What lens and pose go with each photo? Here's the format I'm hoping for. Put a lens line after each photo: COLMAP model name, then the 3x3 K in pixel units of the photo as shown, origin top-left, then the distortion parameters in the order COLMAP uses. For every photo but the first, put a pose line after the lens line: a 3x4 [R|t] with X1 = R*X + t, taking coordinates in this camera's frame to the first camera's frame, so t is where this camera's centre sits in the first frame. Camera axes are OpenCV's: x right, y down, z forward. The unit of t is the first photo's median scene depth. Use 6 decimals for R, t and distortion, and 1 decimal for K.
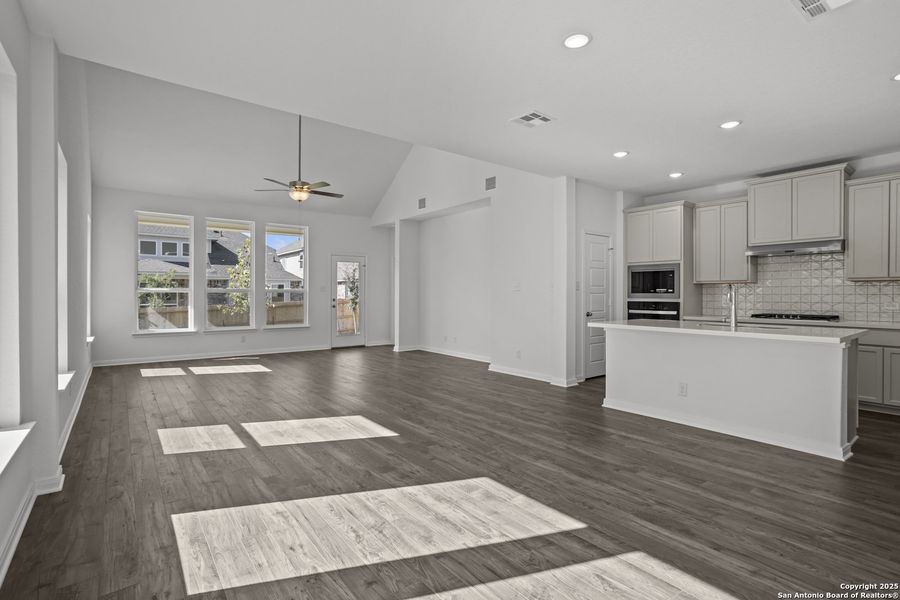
lens RADIAL K [[434.2, 0, 453.1], [0, 434.2, 299.3], [0, 0, 1]] dist [-0.058972, 0.031771]
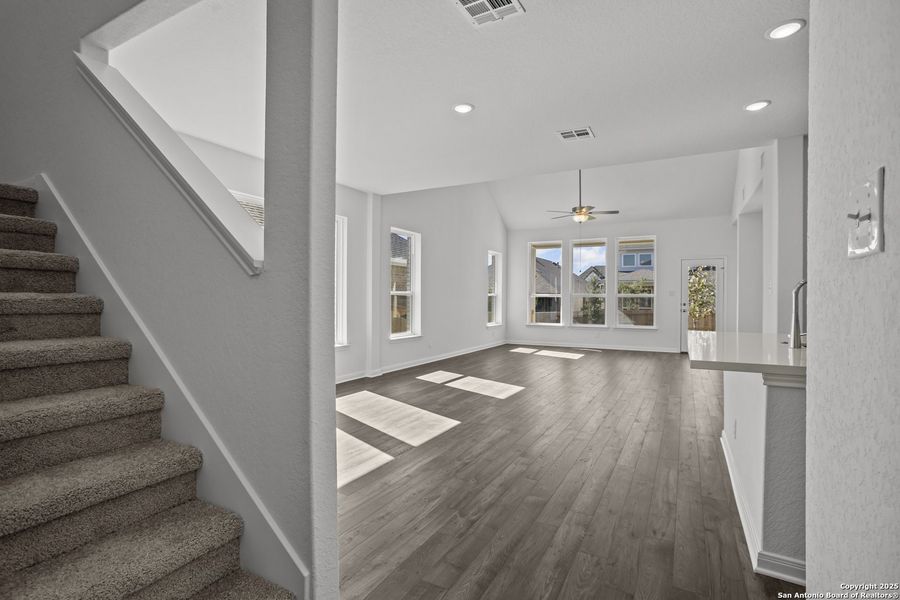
lens RADIAL K [[434.2, 0, 453.1], [0, 434.2, 299.3], [0, 0, 1]] dist [-0.058972, 0.031771]
pose [[0.397510, -0.000177, -0.917598, 0.498377], [-0.011601, 0.999919, -0.005219, 0.001575], [0.917525, 0.012719, 0.397475, 0.138727]]
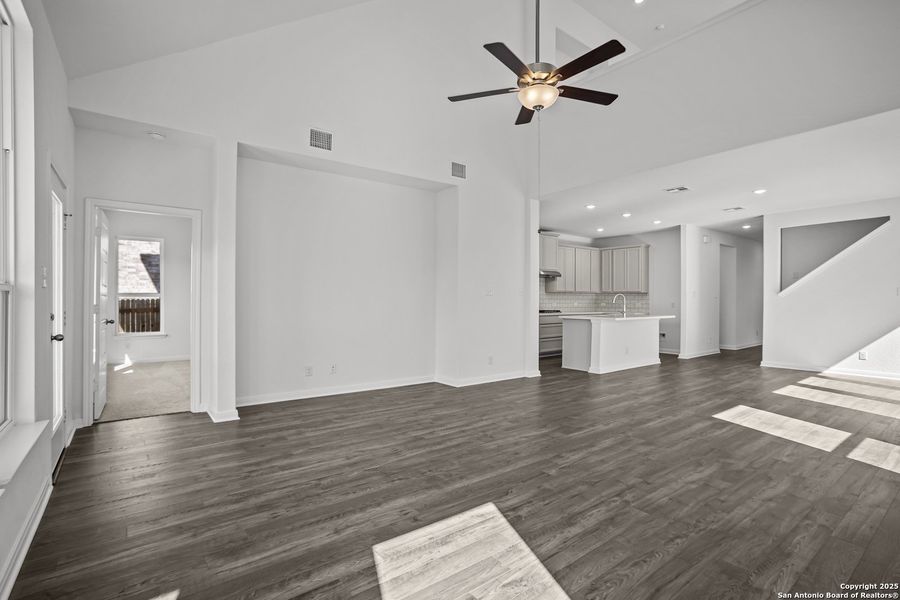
lens RADIAL K [[434.2, 0, 453.1], [0, 434.2, 299.3], [0, 0, 1]] dist [-0.058972, 0.031771]
pose [[0.012760, -0.003315, 0.999913, -0.666847], [0.007031, 0.999970, 0.003225, -0.011651], [-0.999894, 0.006989, 0.012783, 0.858134]]
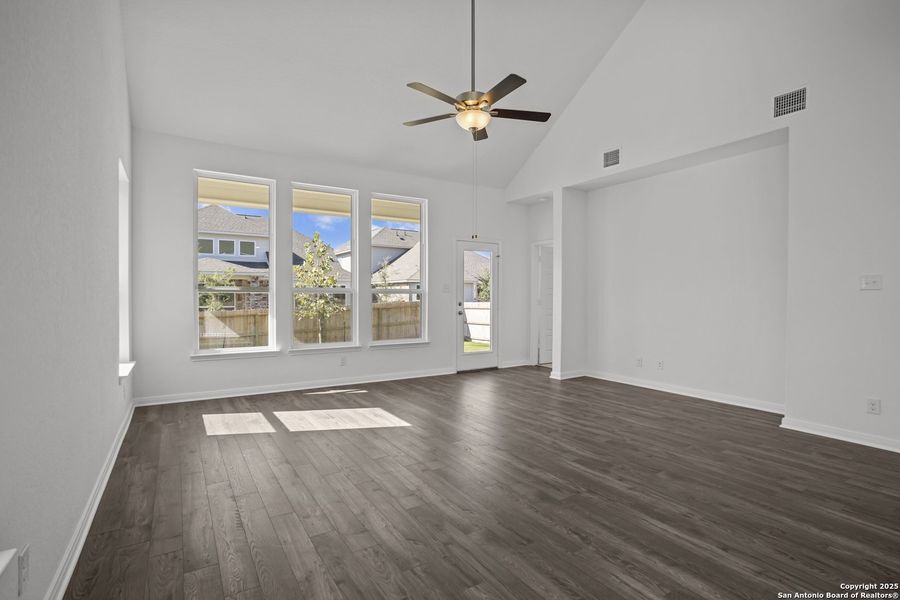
lens RADIAL K [[434.2, 0, 453.1], [0, 434.2, 299.3], [0, 0, 1]] dist [-0.058972, 0.031771]
pose [[0.995675, -0.000244, -0.092908, -0.261766], [-0.000017, 0.999996, -0.002801, -0.005302], [0.092908, 0.002790, 0.995671, 0.342029]]
